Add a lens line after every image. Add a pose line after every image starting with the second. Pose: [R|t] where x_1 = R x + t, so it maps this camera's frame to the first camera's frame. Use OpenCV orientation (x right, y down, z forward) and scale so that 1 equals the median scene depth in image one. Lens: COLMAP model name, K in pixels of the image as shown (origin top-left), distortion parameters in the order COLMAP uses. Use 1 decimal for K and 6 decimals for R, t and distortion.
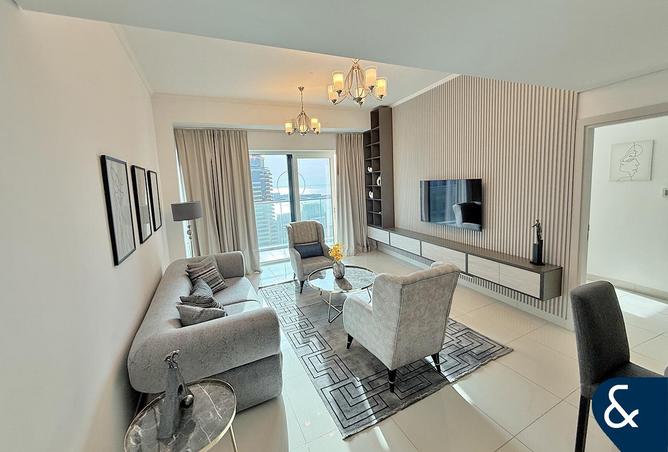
lens RADIAL K [[265.6, 0, 332.1], [0, 265.6, 210.6], [0, 0, 1]] dist [0.002393, -0.000046]
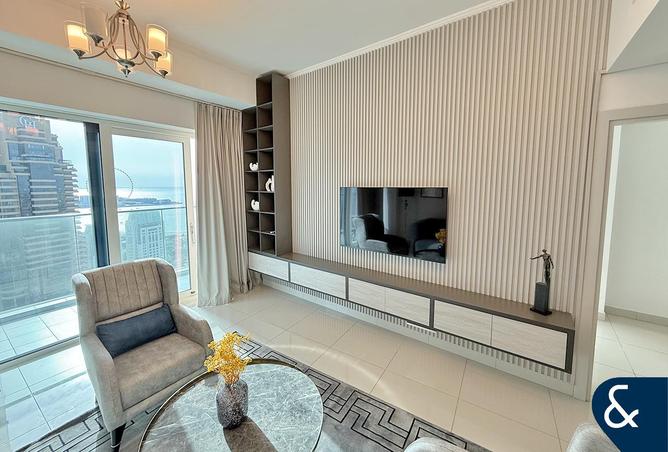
lens RADIAL K [[265.6, 0, 332.7], [0, 265.6, 208.6], [0, 0, 1]] dist [0.002393, -0.000046]
pose [[0.856783, 0.001669, 0.515674, -0.031510], [0.014617, 0.999514, -0.027522, -0.031392], [-0.515469, 0.031119, 0.856343, 0.352231]]
